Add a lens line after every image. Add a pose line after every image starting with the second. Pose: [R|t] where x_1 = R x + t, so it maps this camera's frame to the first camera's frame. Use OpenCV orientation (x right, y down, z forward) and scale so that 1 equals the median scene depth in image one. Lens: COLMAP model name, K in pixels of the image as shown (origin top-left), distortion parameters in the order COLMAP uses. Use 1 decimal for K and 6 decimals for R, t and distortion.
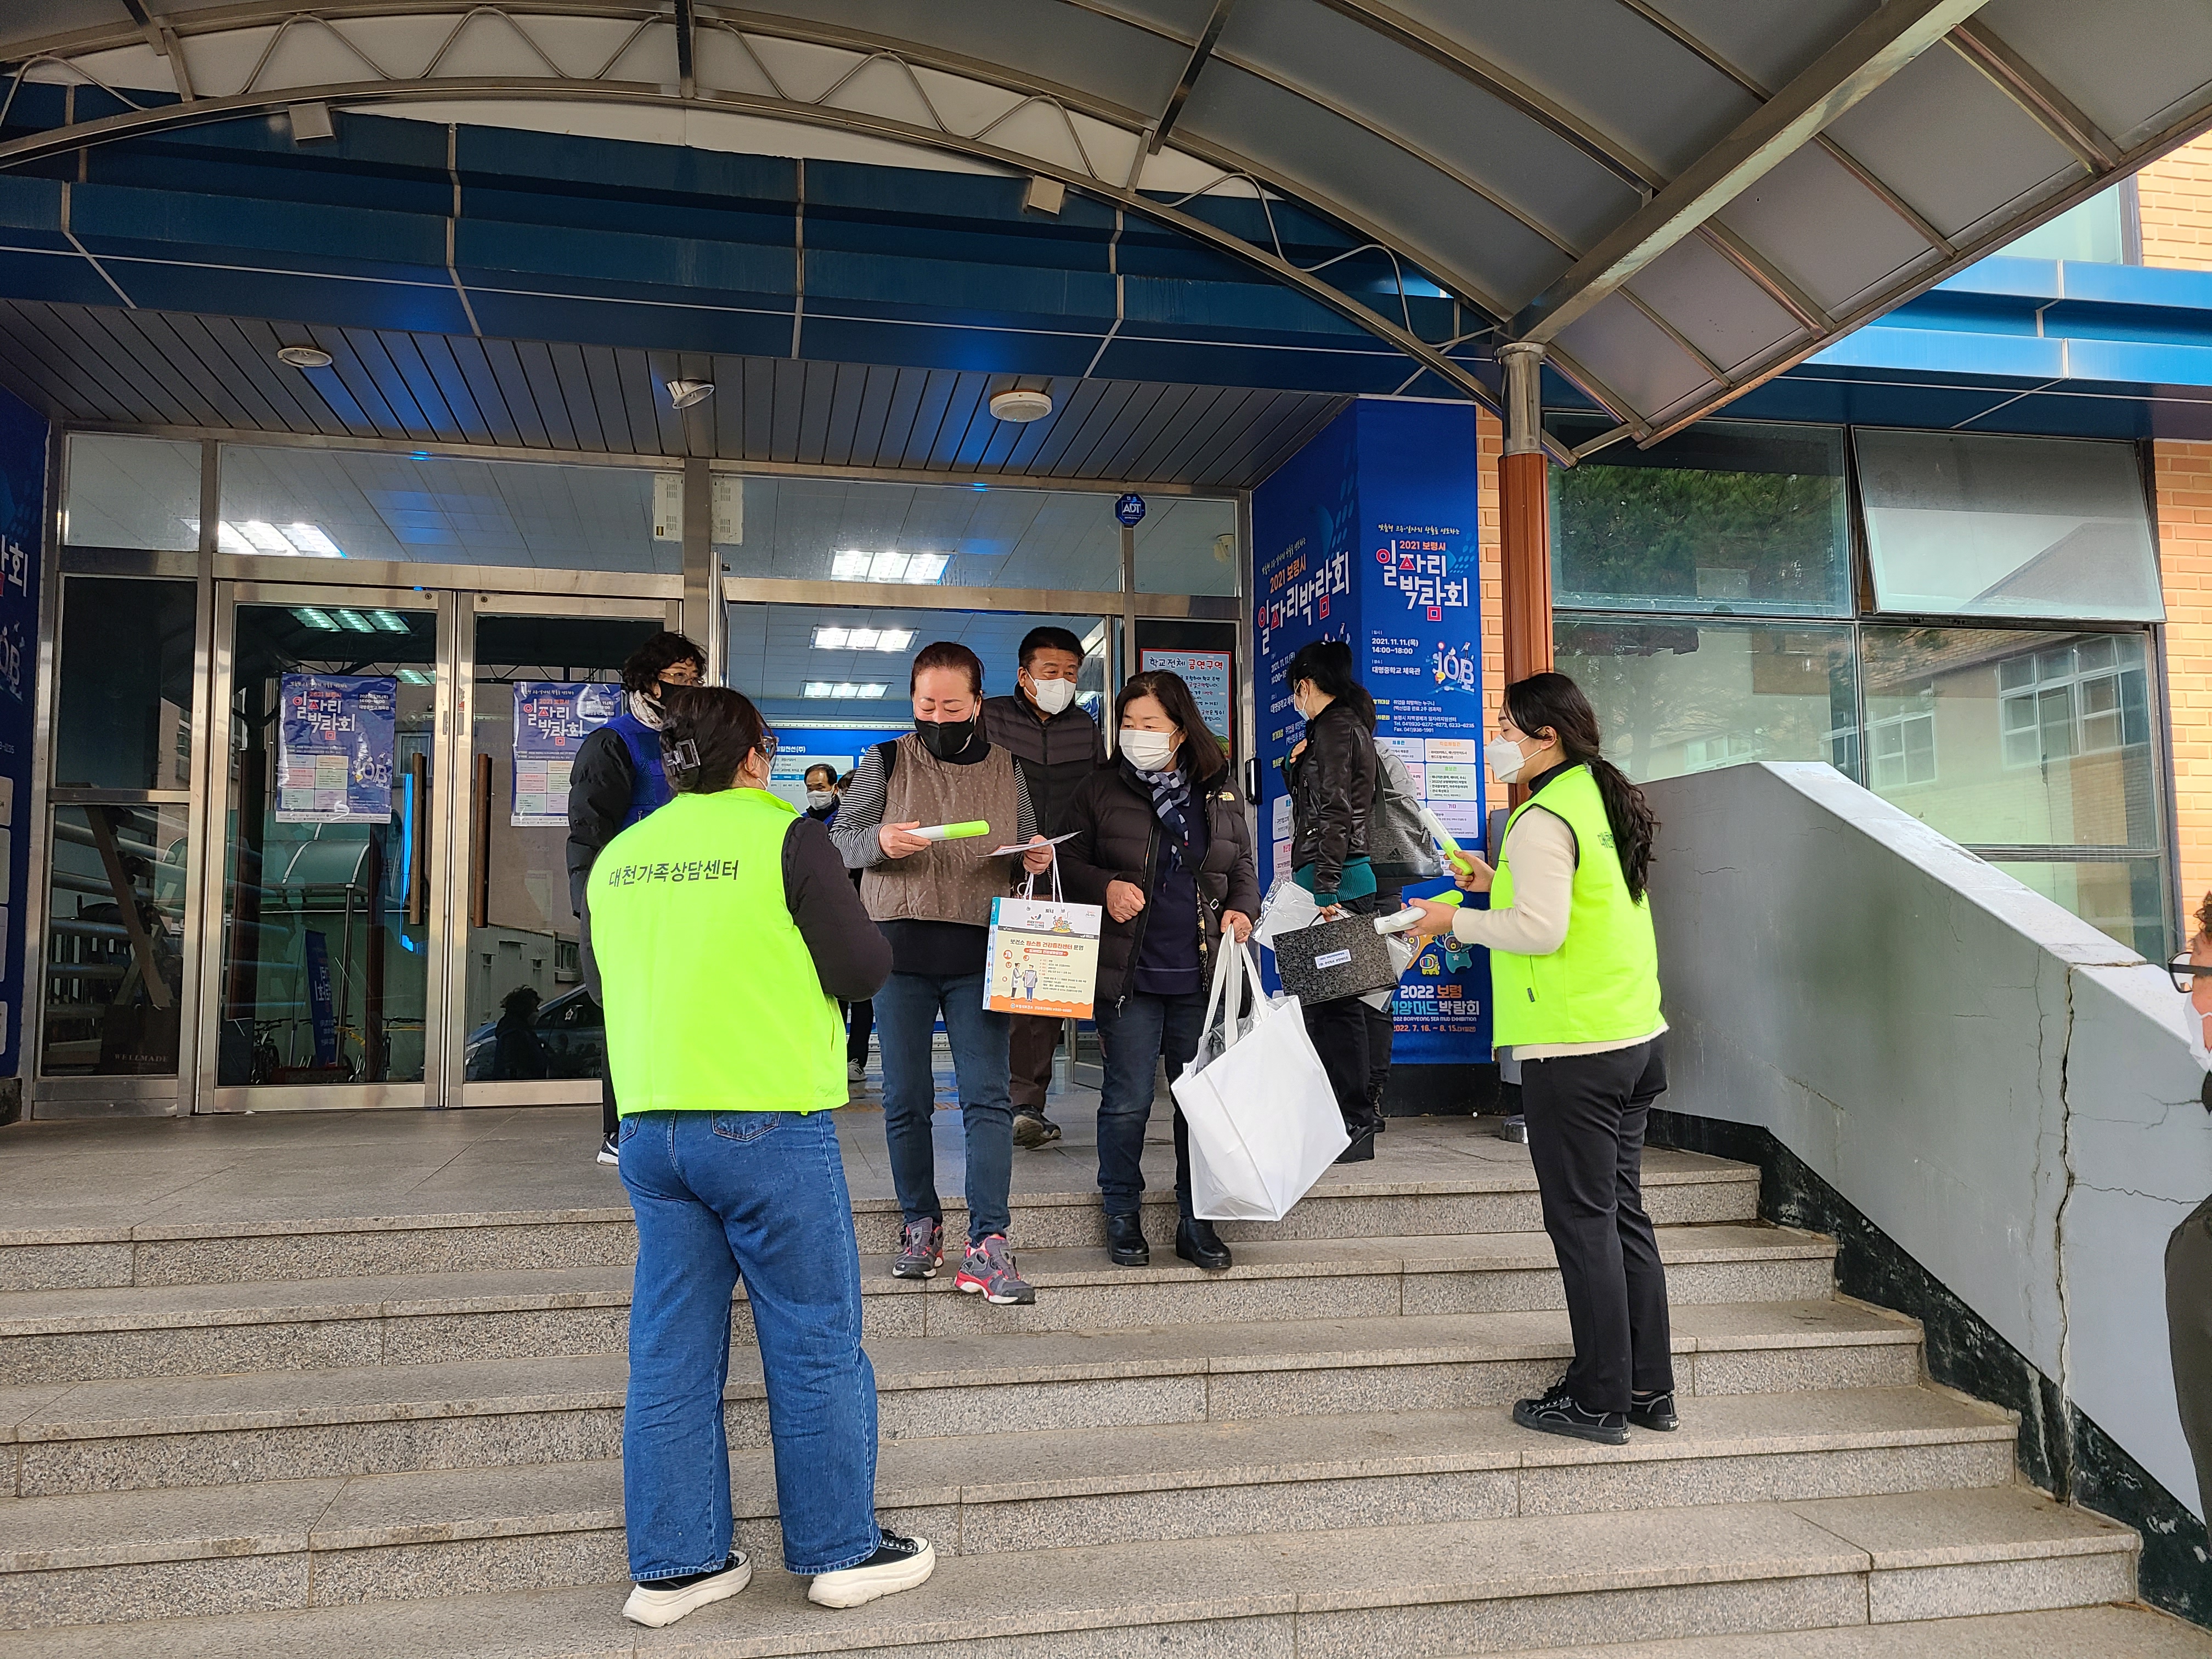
lens RADIAL K [[1715.8, 0, 1099.3], [0, 1715.8, 829.1], [0, 0, 1]] dist [0.063473, -0.045313]
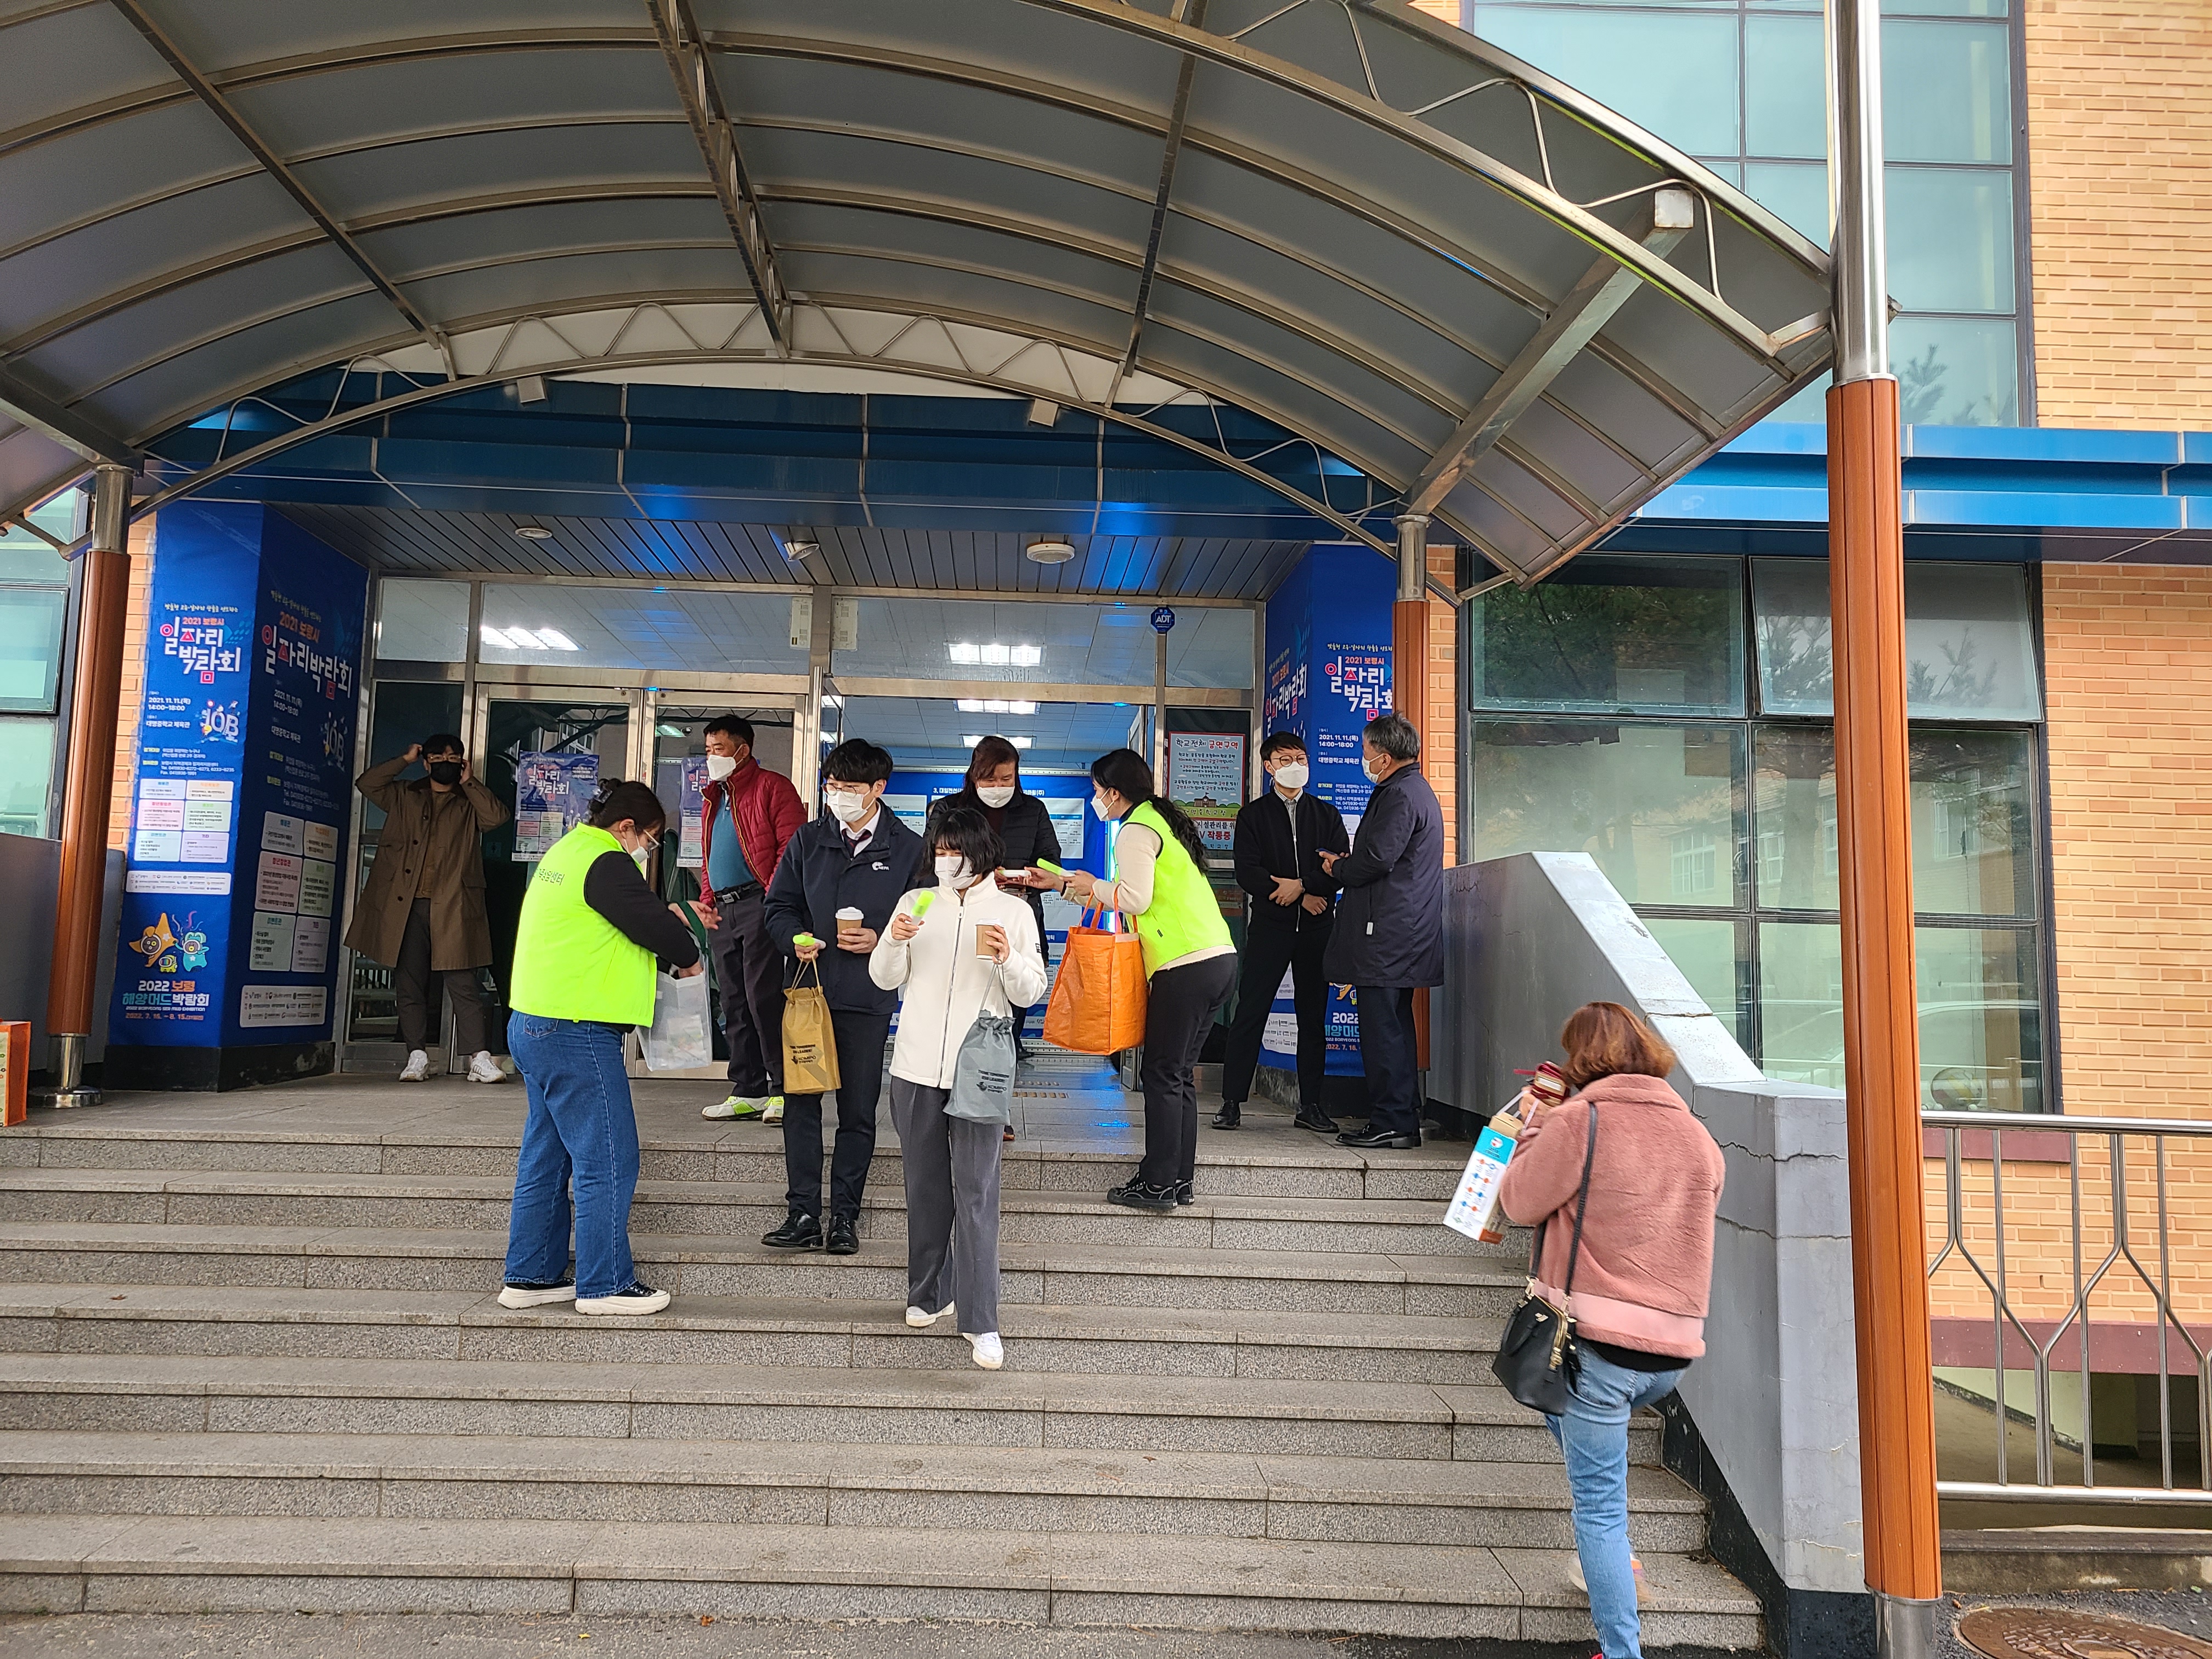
lens RADIAL K [[1705.9, 0, 1059.3], [0, 1705.9, 799.6], [0, 0, 1]] dist [0.051747, -0.006358]
pose [[0.984625, 0.015683, -0.173974, 0.213066], [-0.019988, 0.999535, -0.023019, -0.034937], [0.173532, 0.026143, 0.984481, -0.293378]]
